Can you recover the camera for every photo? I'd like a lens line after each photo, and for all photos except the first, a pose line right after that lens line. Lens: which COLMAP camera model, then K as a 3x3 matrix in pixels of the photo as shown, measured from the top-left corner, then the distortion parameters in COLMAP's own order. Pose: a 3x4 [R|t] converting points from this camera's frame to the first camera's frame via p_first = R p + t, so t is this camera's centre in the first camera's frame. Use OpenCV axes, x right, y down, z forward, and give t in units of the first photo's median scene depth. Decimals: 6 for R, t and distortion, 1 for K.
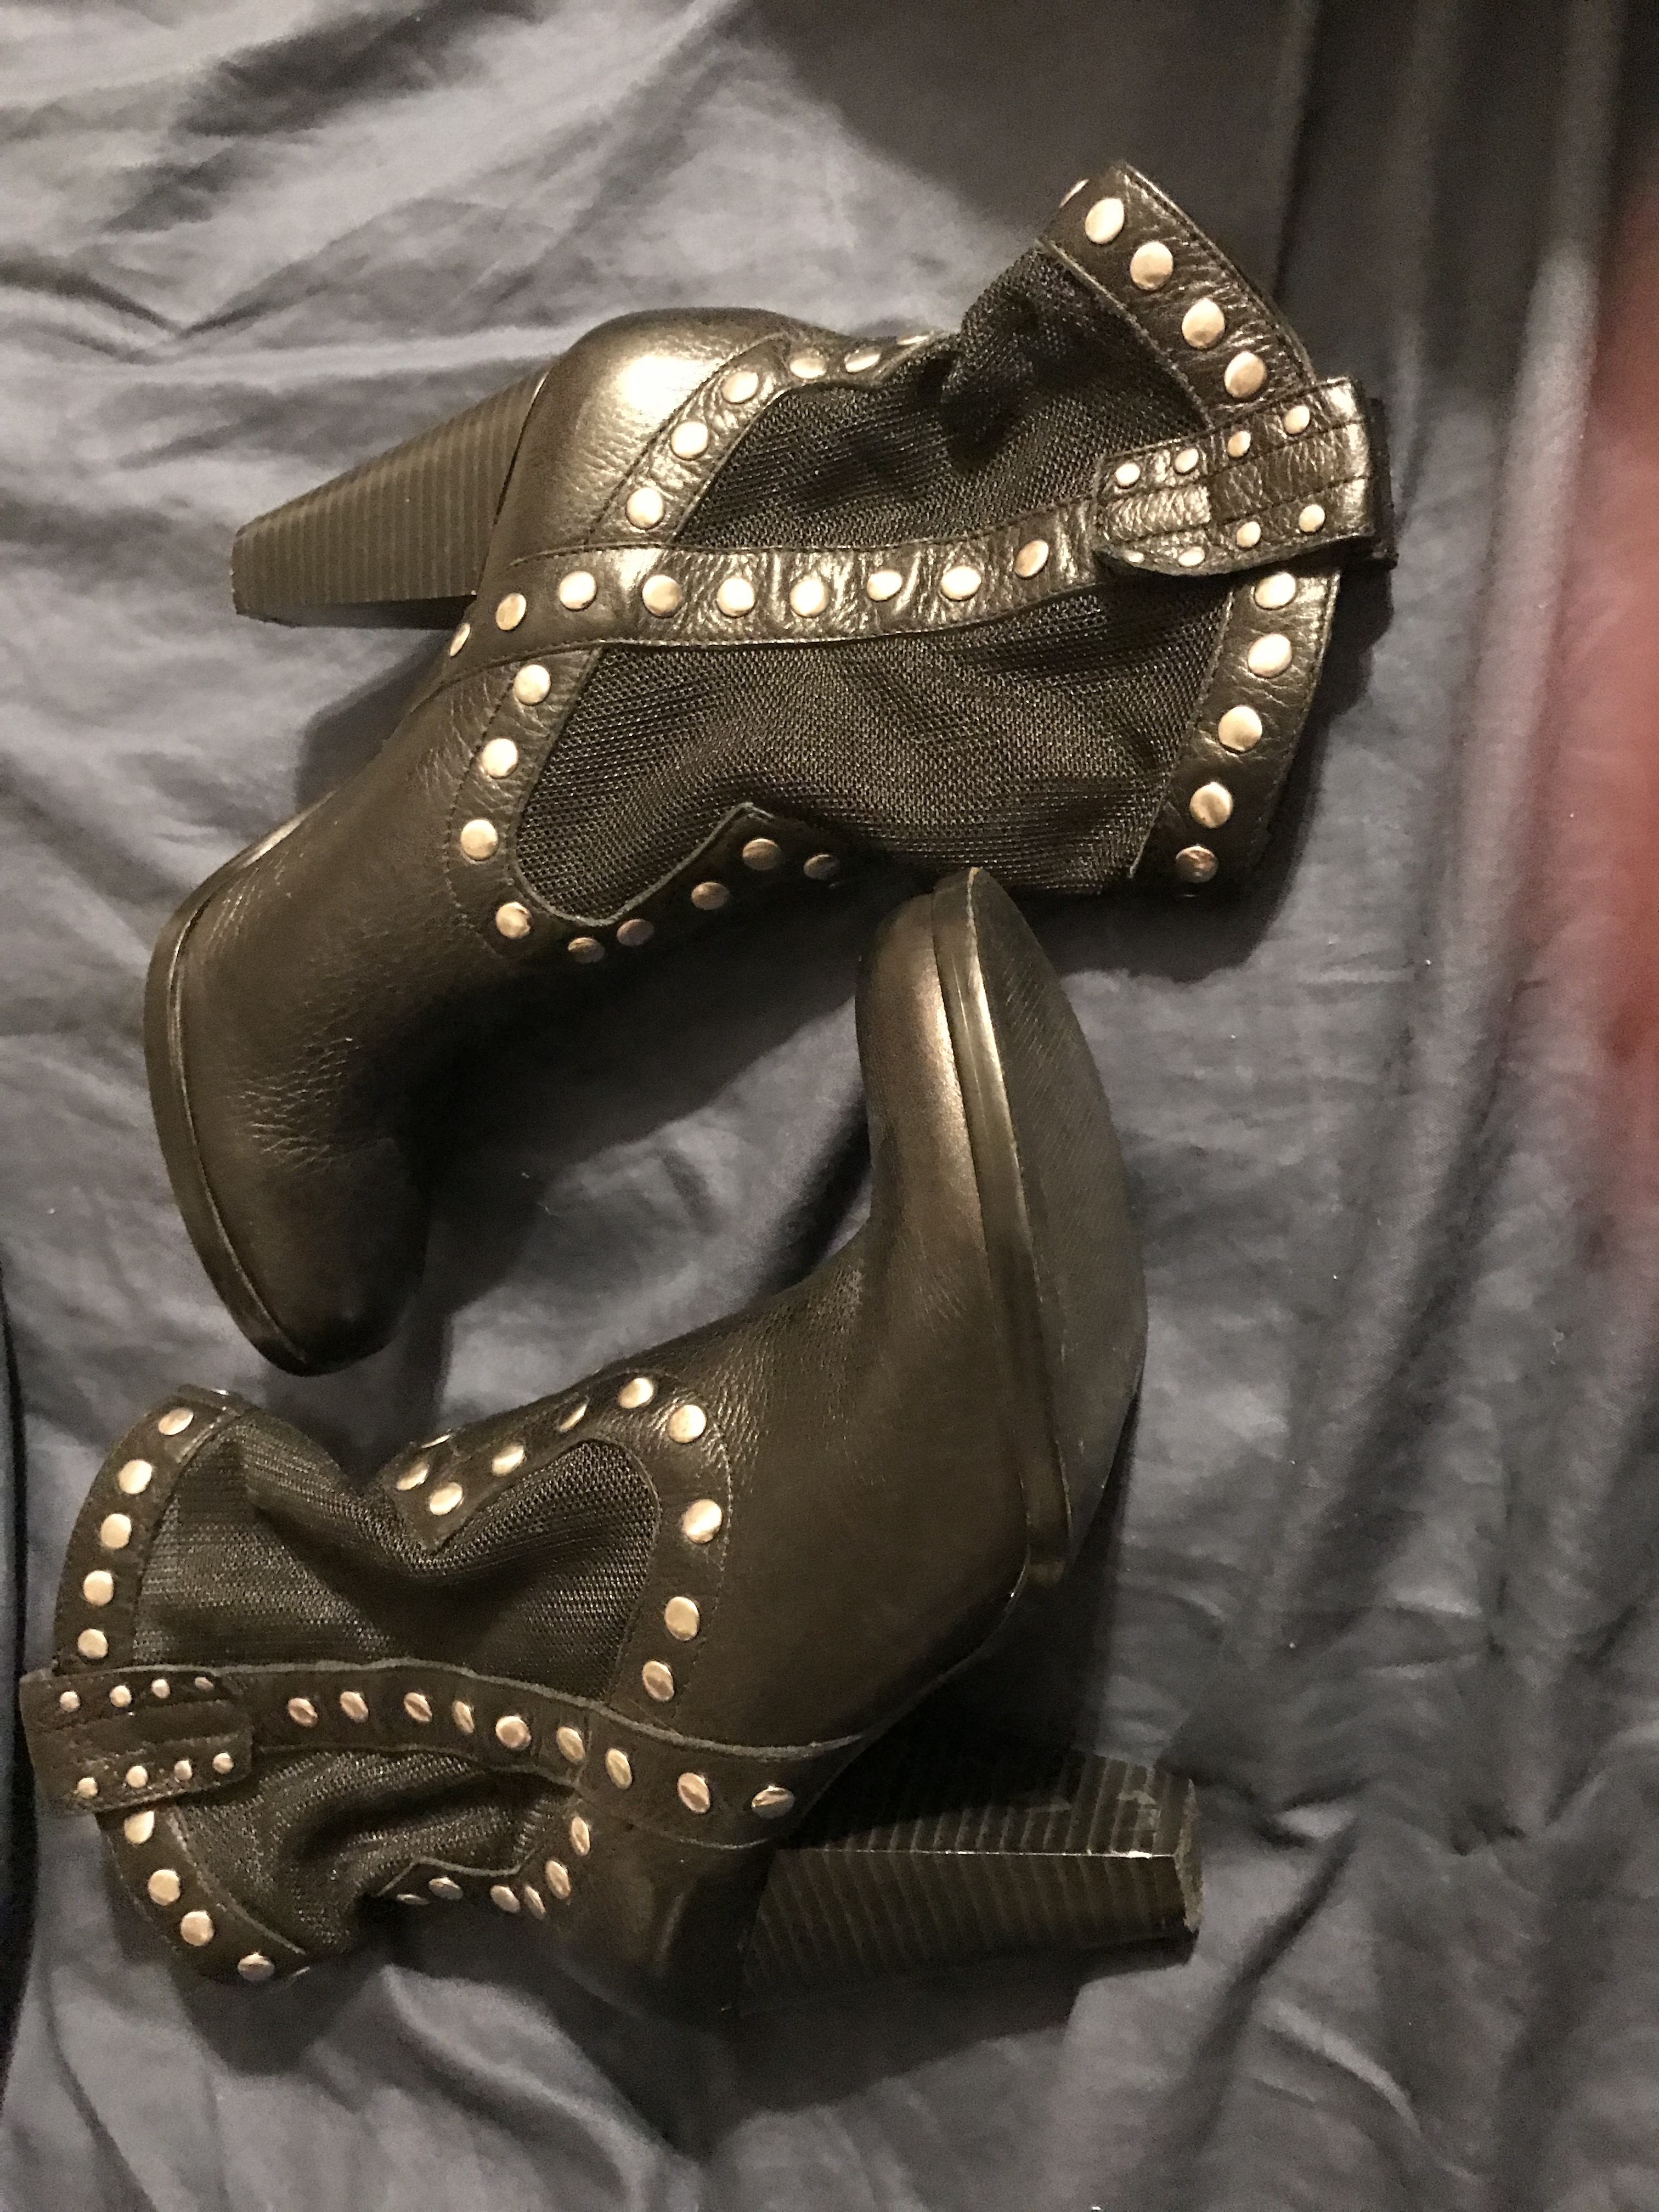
lens RADIAL K [[1837.2, 0, 875.5], [0, 1837.2, 1049.8], [0, 0, 1]] dist [0.006938, 0.022583]
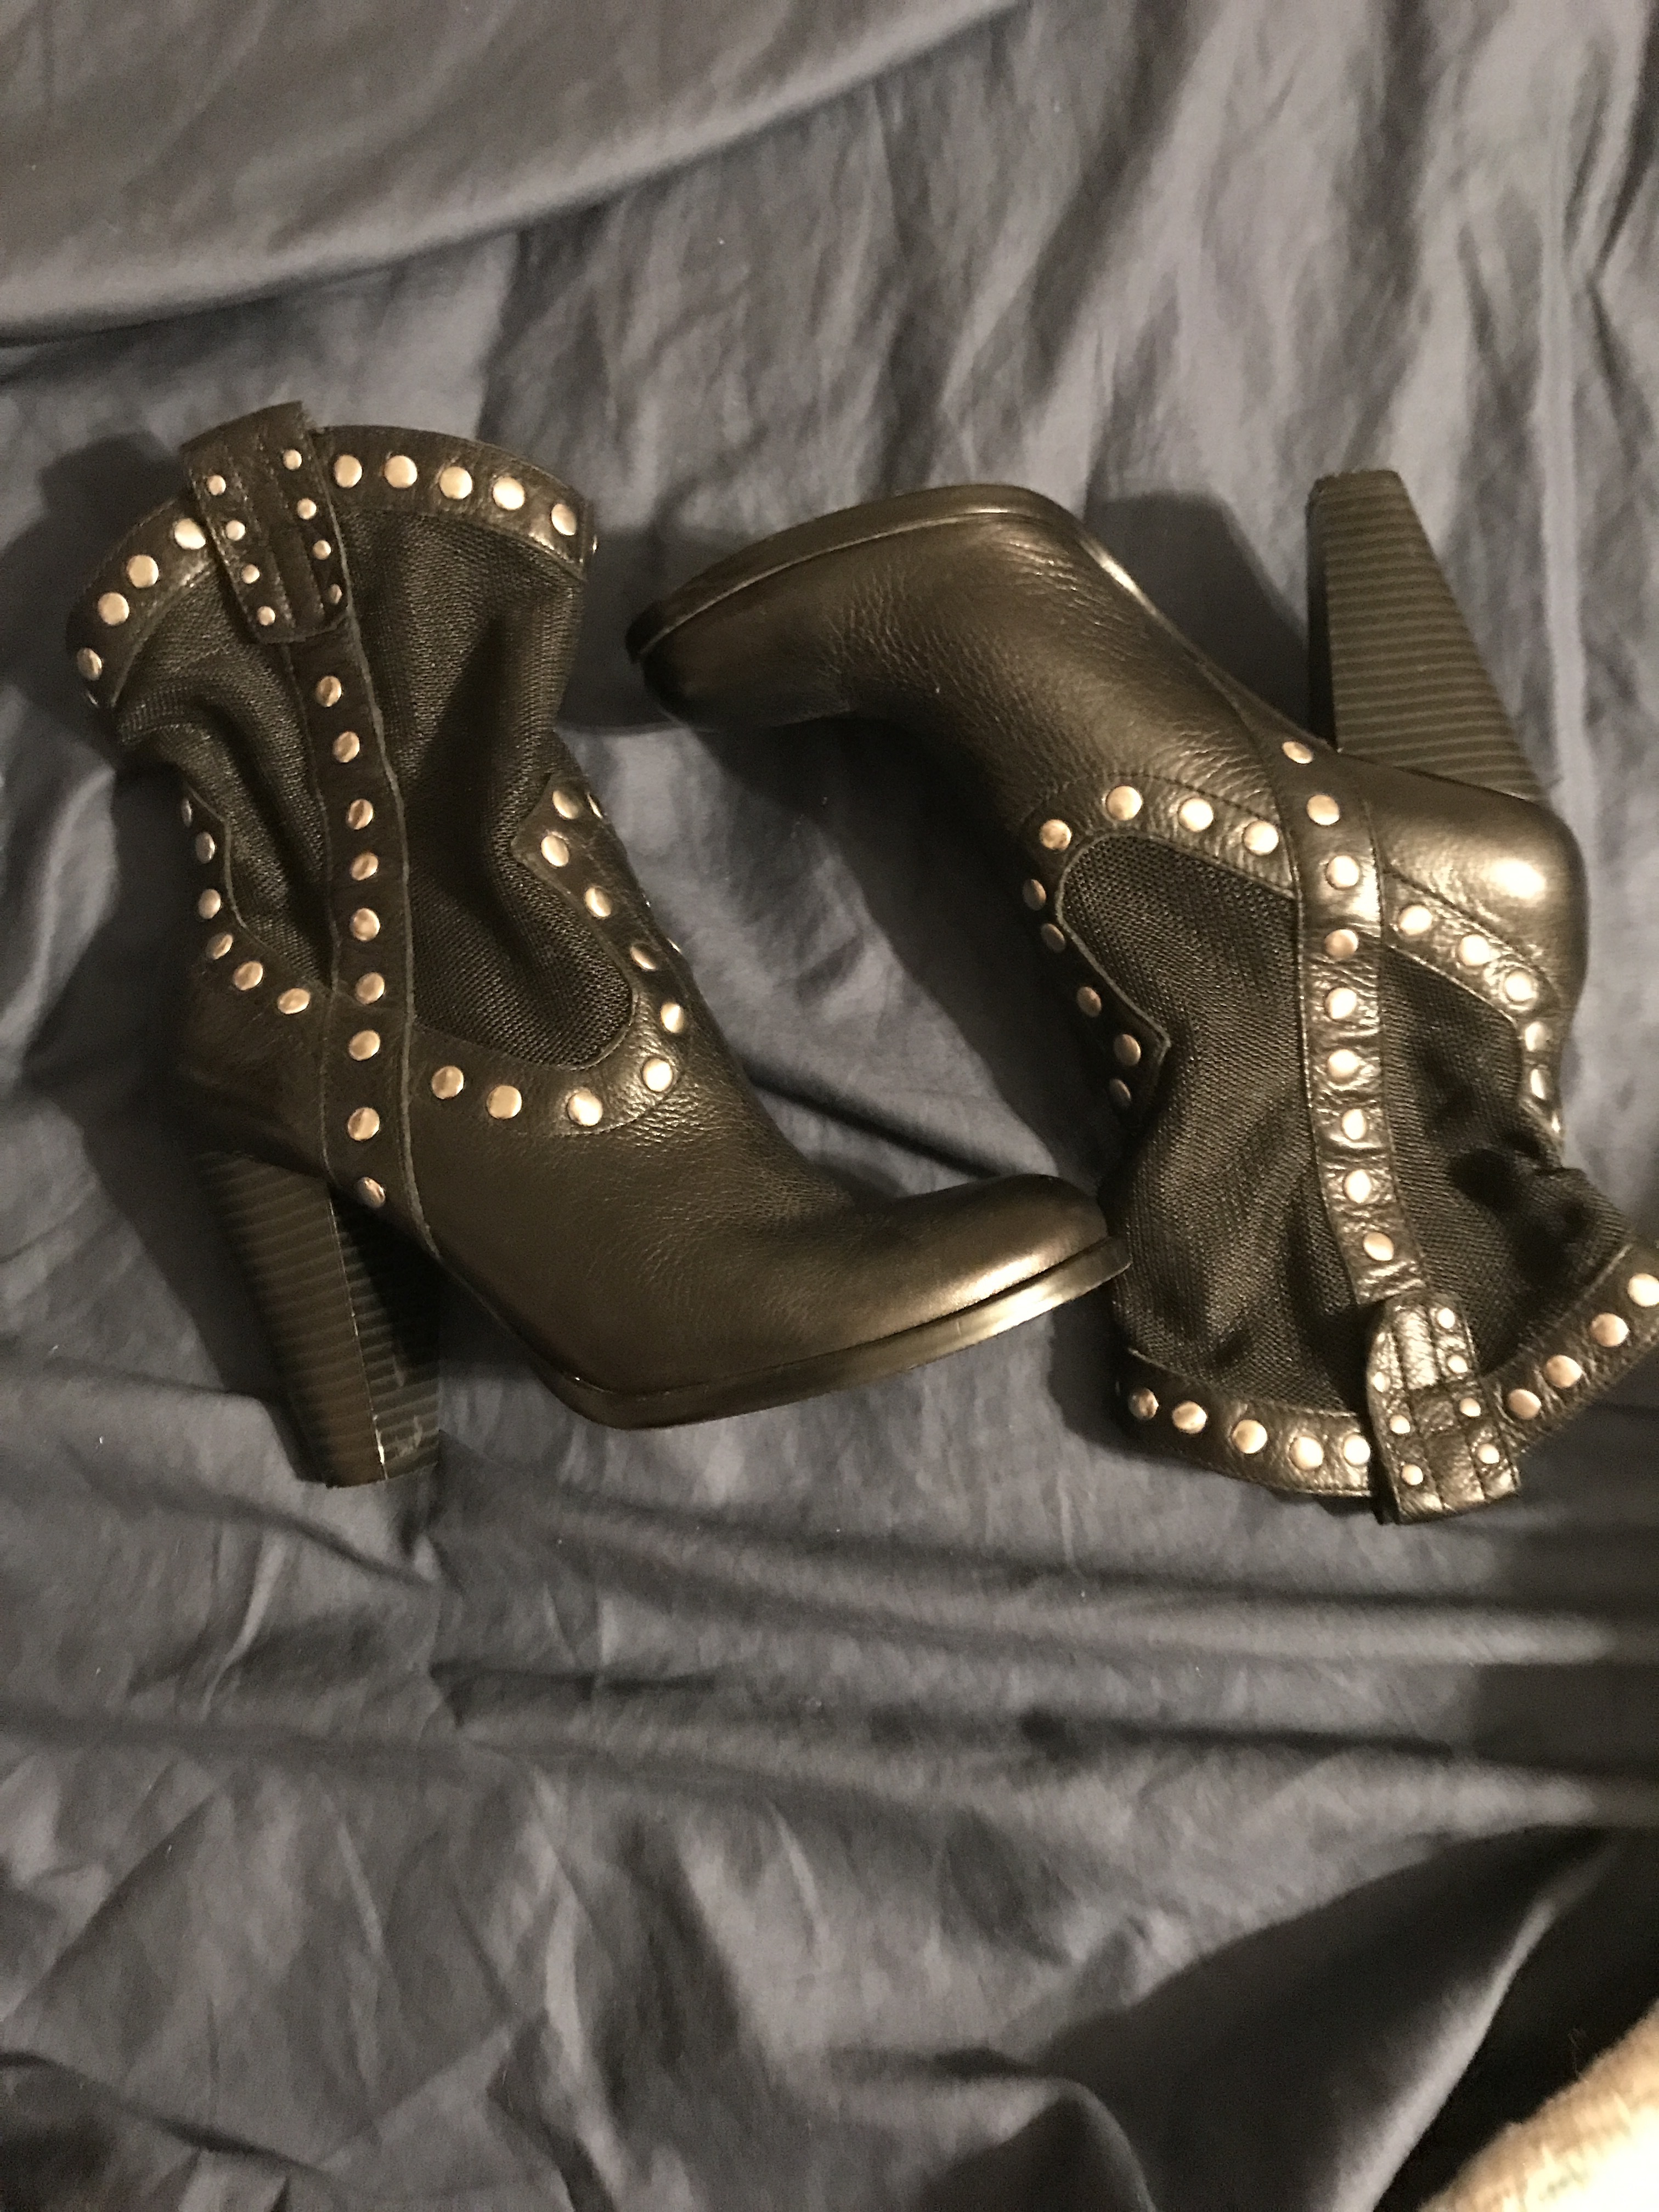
lens RADIAL K [[2012.4, 0, 891.3], [0, 2012.4, 966.6], [0, 0, 1]] dist [0.034680, 0.005164]
pose [[0.099239, 0.944753, 0.312399, -0.545251], [-0.994957, 0.098798, 0.017283, 0.018920], [-0.014536, -0.312539, 0.949794, -0.232155]]
